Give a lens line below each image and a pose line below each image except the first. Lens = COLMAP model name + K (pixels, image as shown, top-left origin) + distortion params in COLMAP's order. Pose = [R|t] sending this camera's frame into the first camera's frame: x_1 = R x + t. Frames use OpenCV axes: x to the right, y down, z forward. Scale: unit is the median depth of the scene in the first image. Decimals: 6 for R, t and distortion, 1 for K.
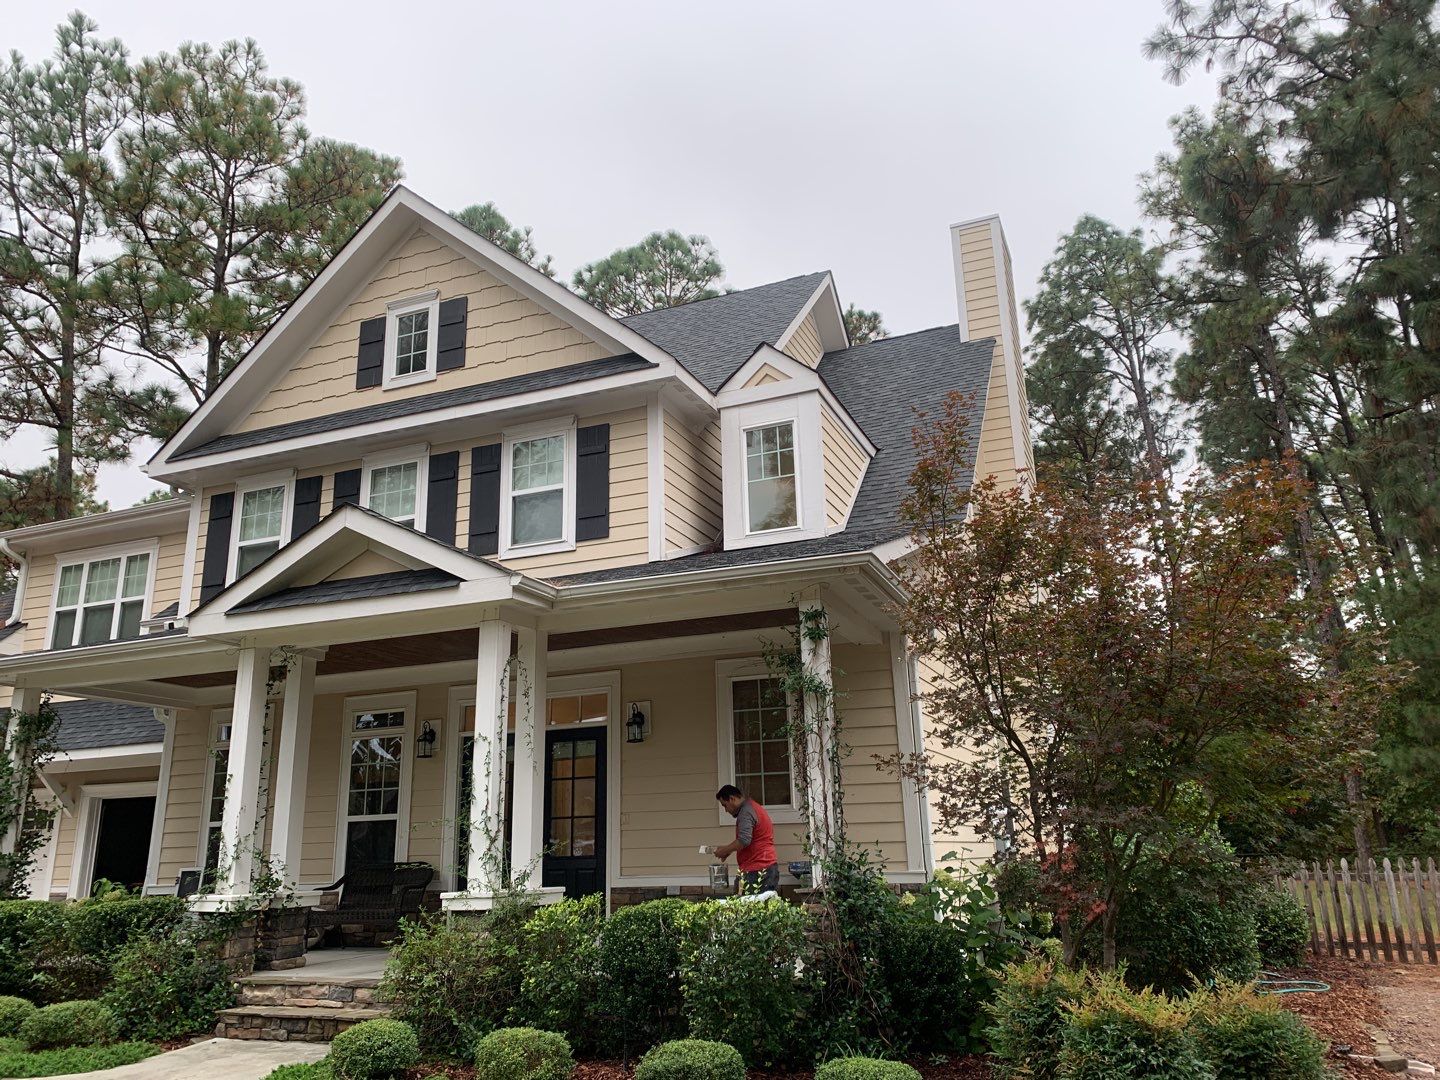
lens RADIAL K [[1101.7, 0, 714.2], [0, 1101.7, 539.8], [0, 0, 1]] dist [0.033699, -0.004677]
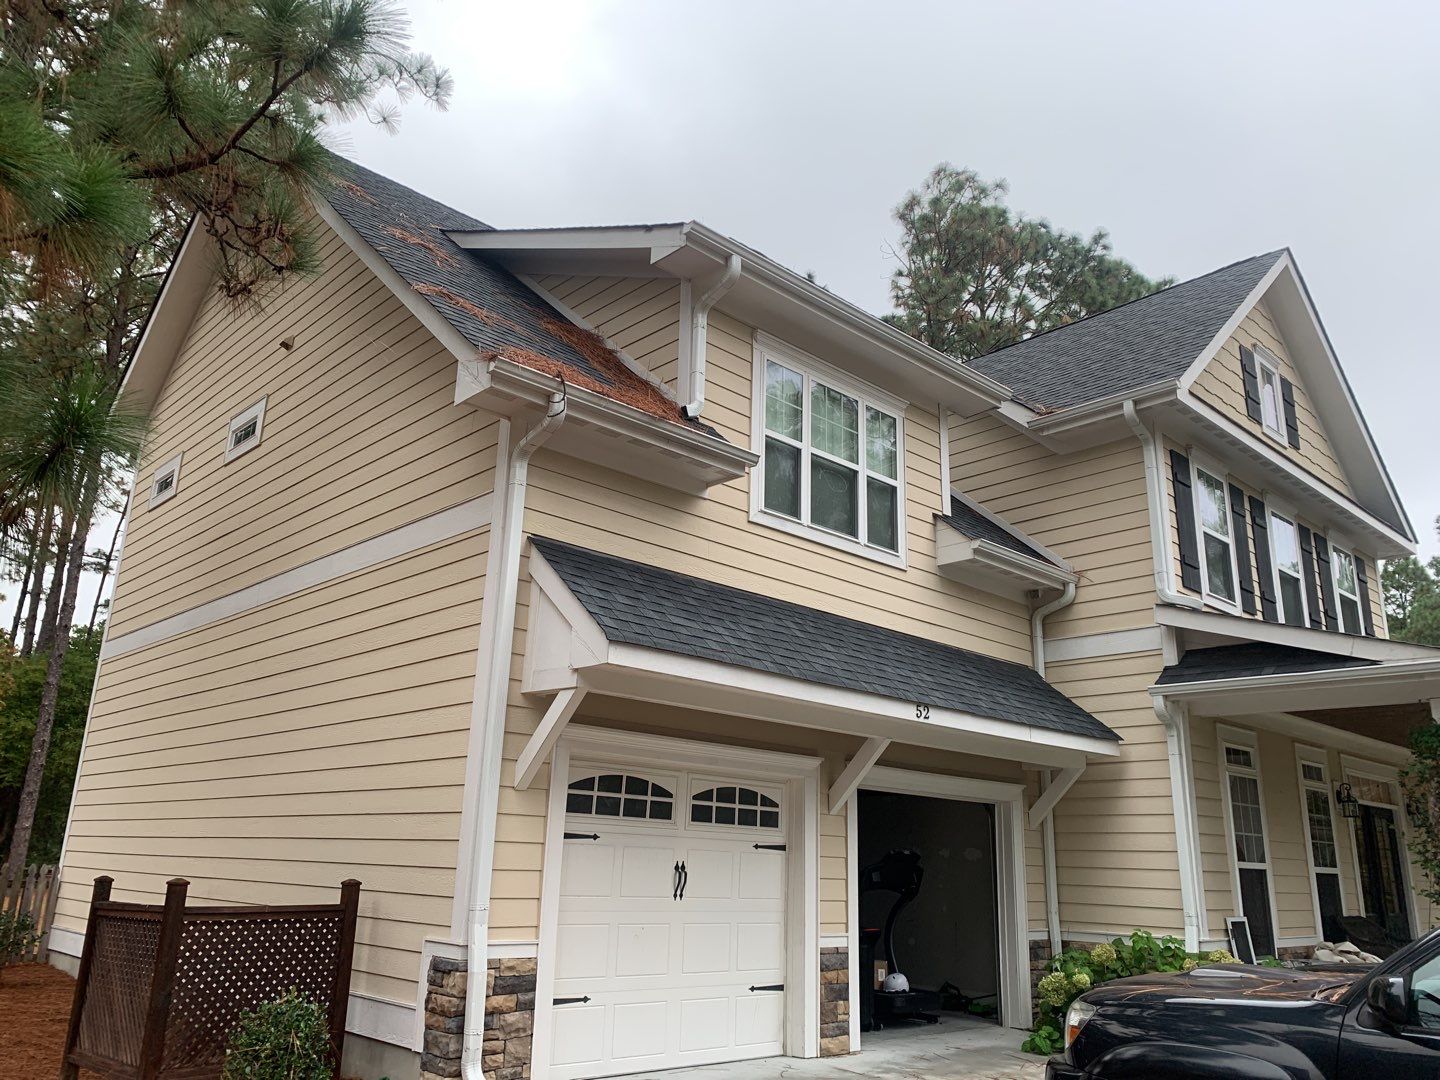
lens RADIAL K [[1083.5, 0, 710.3], [0, 1083.5, 538.9], [0, 0, 1]] dist [0.085278, -0.121527]
pose [[0.413159, 0.289110, 0.863548, -1.361271], [-0.289418, 0.940790, -0.176500, 0.279207], [-0.863445, -0.177004, 0.472370, 0.971818]]
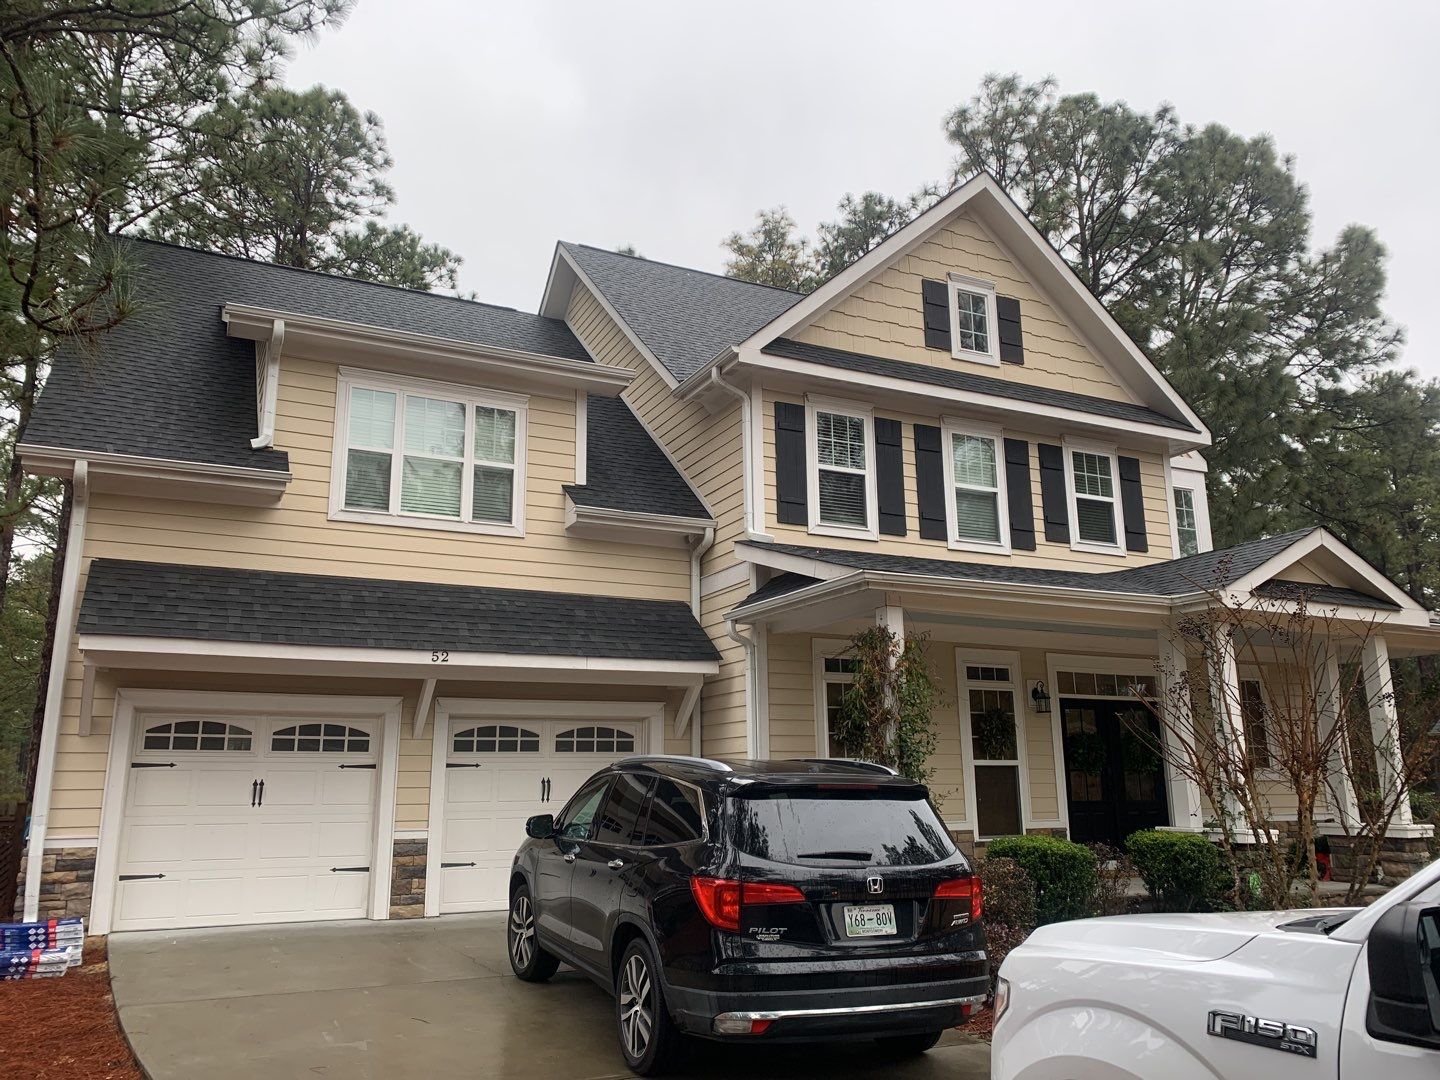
lens RADIAL K [[1101.7, 0, 714.2], [0, 1101.7, 539.8], [0, 0, 1]] dist [0.033699, -0.004677]
pose [[0.662276, 0.182985, 0.726572, -1.207430], [-0.210922, 0.976035, -0.053555, 0.140227], [-0.718959, -0.117782, 0.685000, 0.437859]]
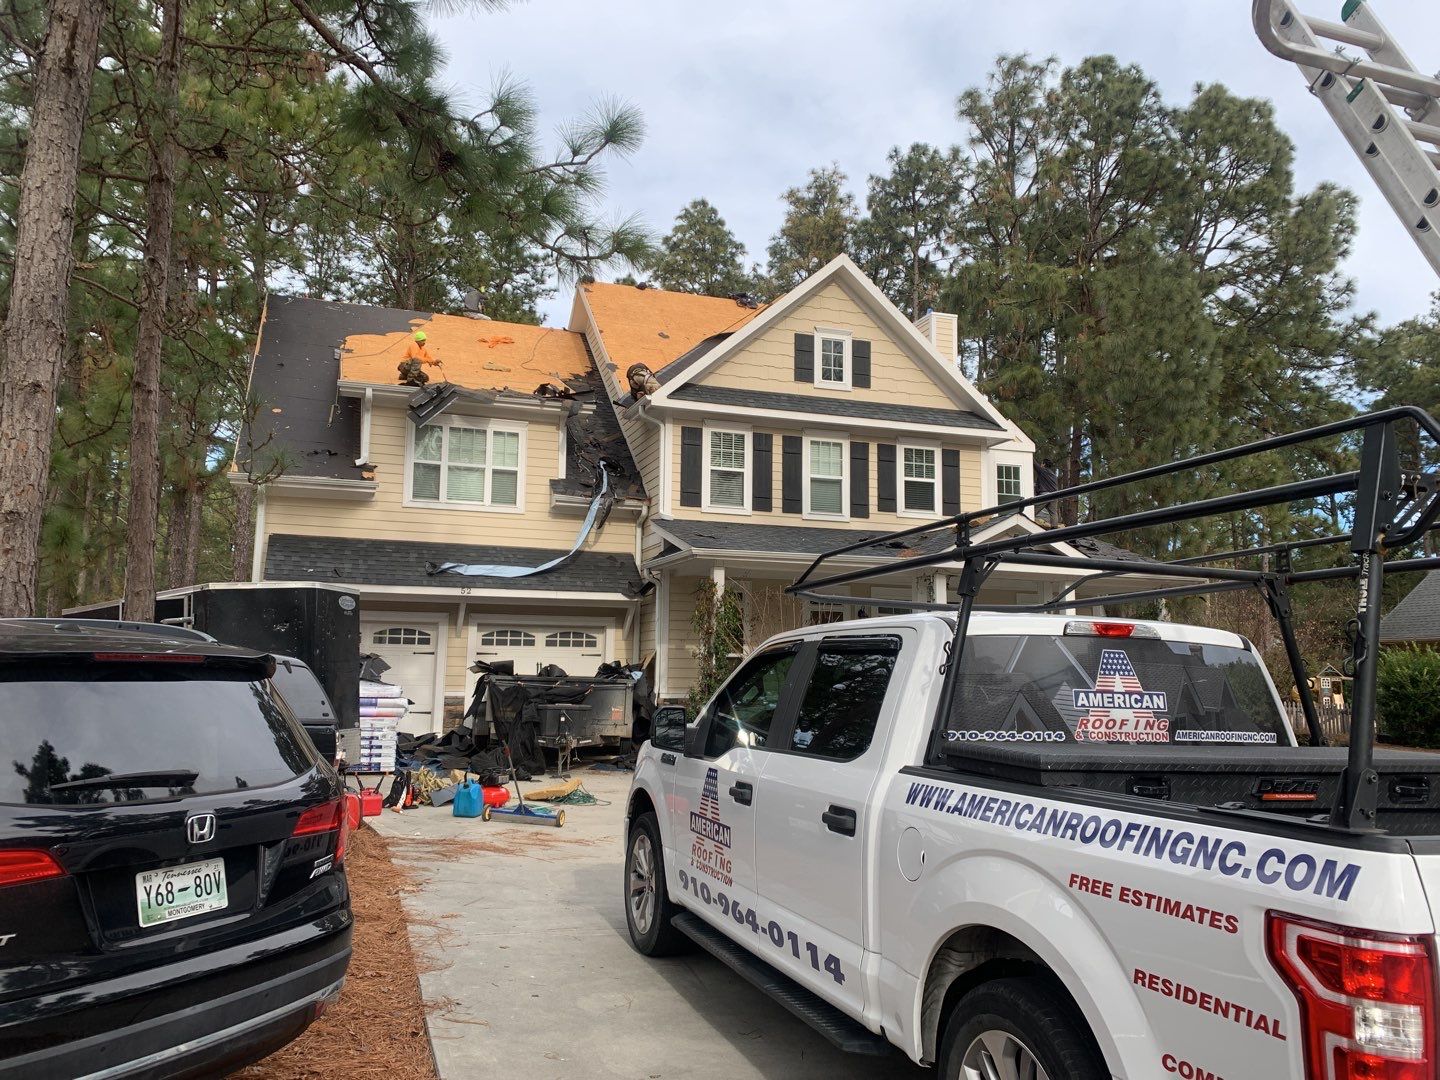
lens RADIAL K [[1083.9, 0, 716.3], [0, 1083.9, 541.0], [0, 0, 1]] dist [0.072392, -0.081518]
pose [[0.745075, 0.114678, 0.657049, -1.407532], [-0.211509, 0.974888, 0.069692, -0.002611], [-0.632557, -0.190897, 0.750620, -0.092241]]
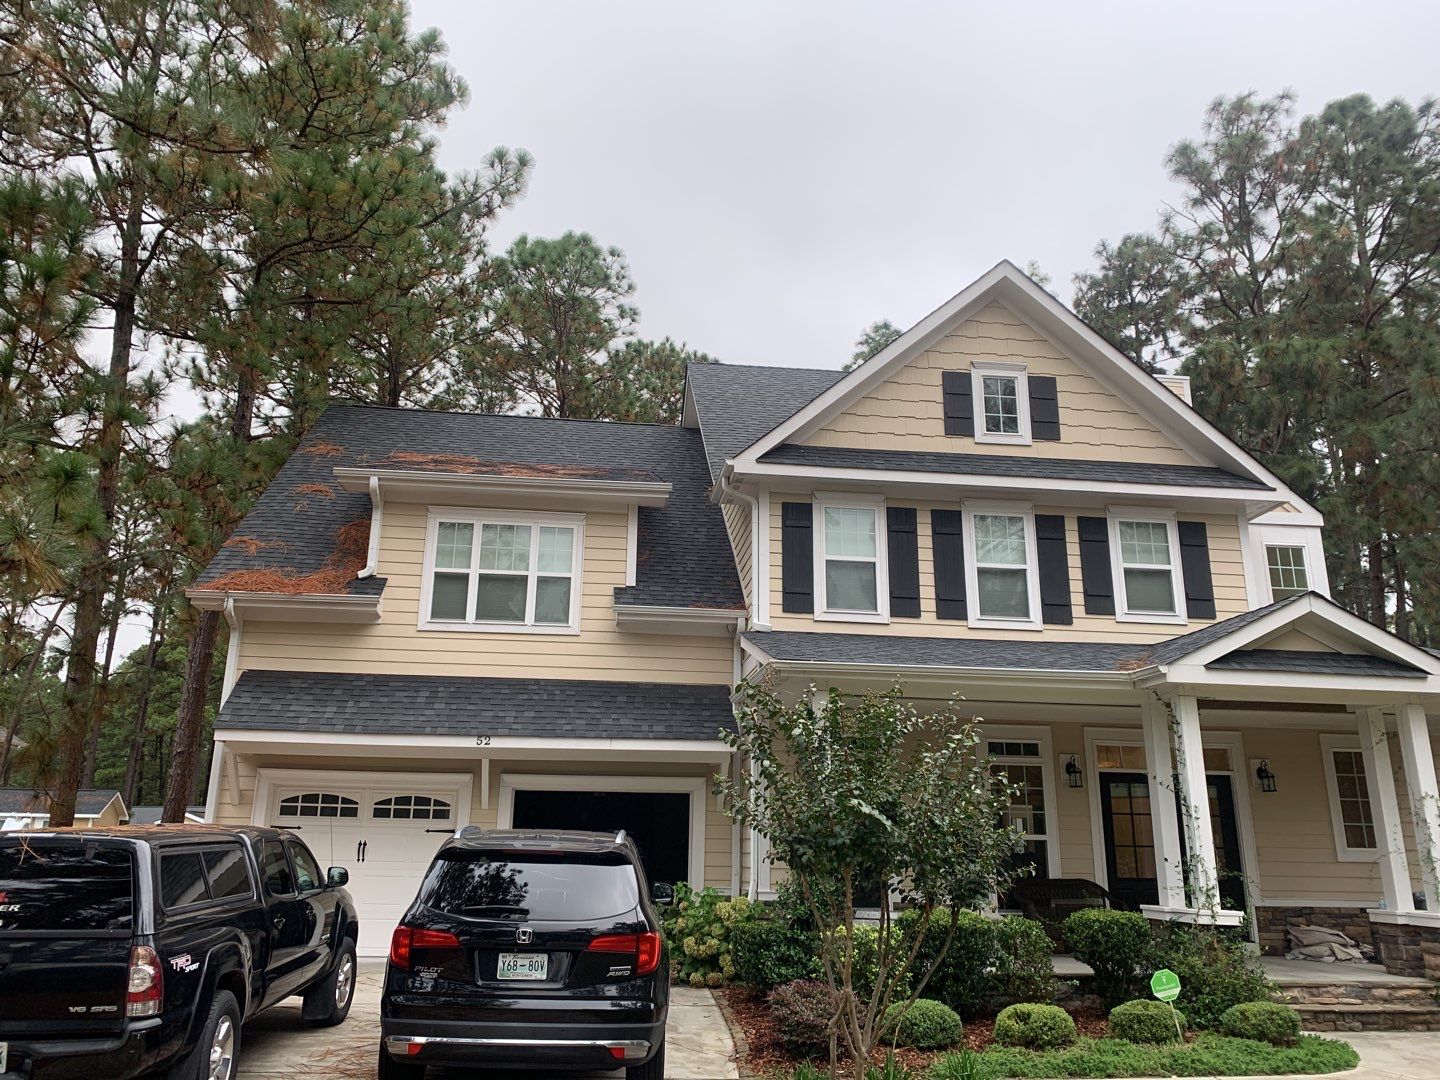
lens RADIAL K [[1097.9, 0, 720.0], [0, 1097.9, 540.0], [0, 0, 1]] dist [0.027666, -0.010518]
pose [[0.867994, 0.168456, 0.467128, -1.036232], [-0.167096, 0.984927, -0.044694, 0.052049], [-0.467616, -0.039261, 0.883060, 0.160237]]
